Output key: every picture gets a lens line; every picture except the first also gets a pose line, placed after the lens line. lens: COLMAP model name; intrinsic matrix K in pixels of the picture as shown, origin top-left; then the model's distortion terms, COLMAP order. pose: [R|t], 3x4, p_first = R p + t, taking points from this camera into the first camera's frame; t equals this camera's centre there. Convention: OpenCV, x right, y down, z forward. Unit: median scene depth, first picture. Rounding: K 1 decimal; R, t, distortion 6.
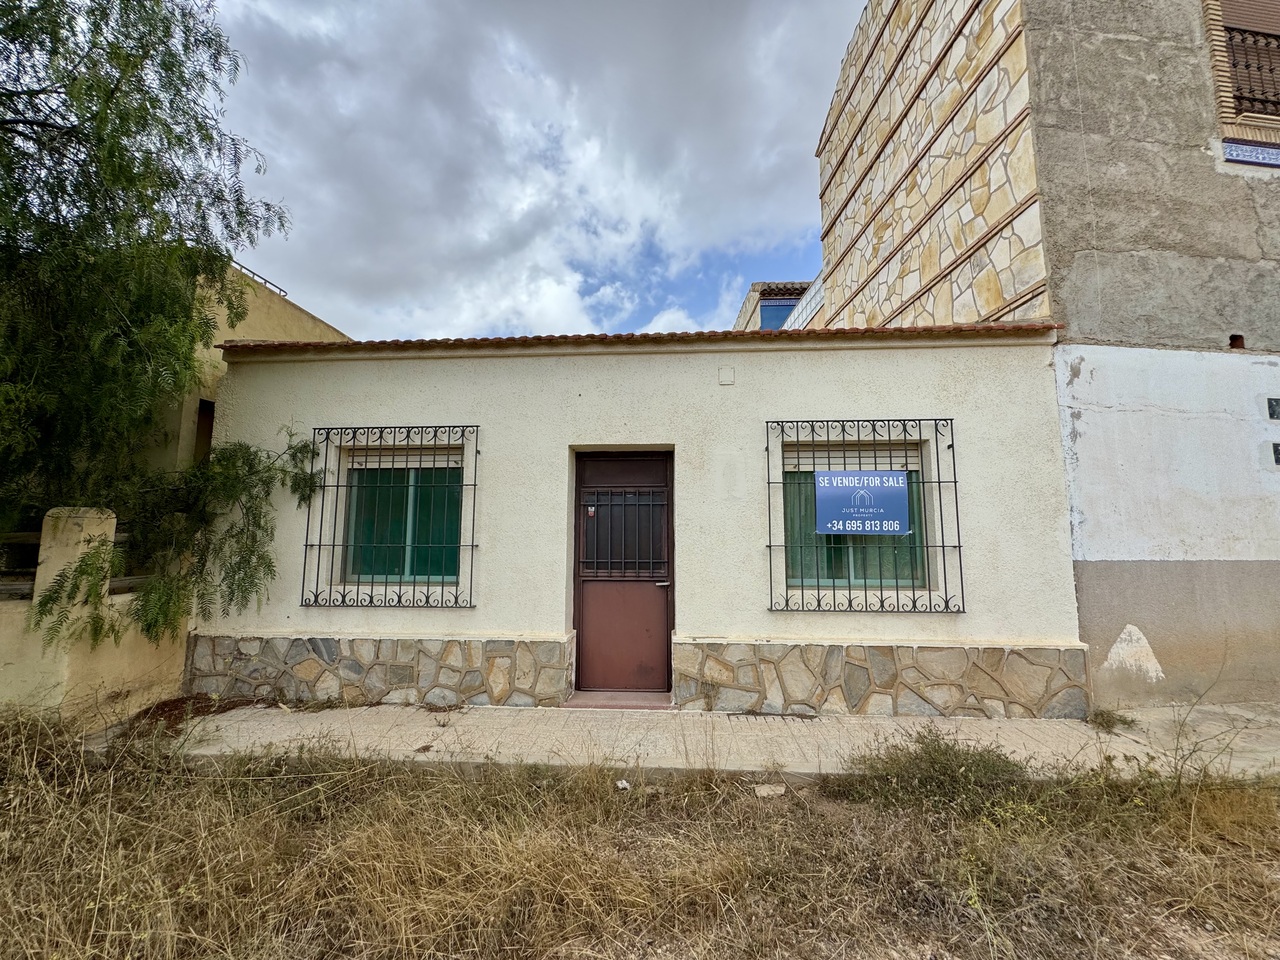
lens RADIAL K [[511.5, 0, 639.6], [0, 511.5, 477.9], [0, 0, 1]] dist [-0.002180, 0.000311]
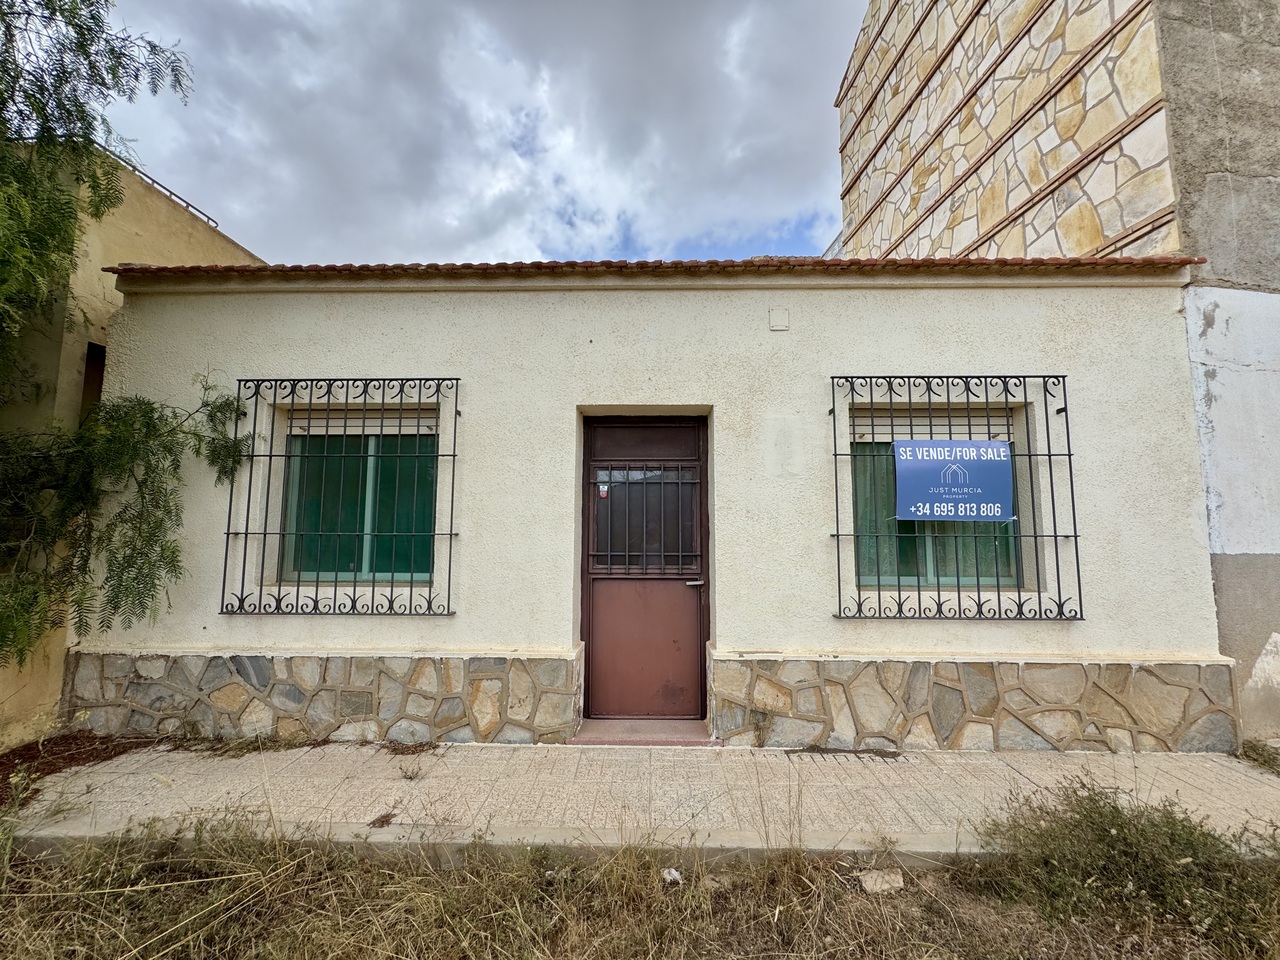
lens RADIAL K [[511.5, 0, 639.6], [0, 511.5, 477.9], [0, 0, 1]] dist [-0.002180, 0.000311]
pose [[0.999041, 0.006413, 0.043308, -0.077655], [-0.007179, 0.999820, 0.017565, 0.032315], [-0.043187, -0.017859, 0.998907, 0.222561]]
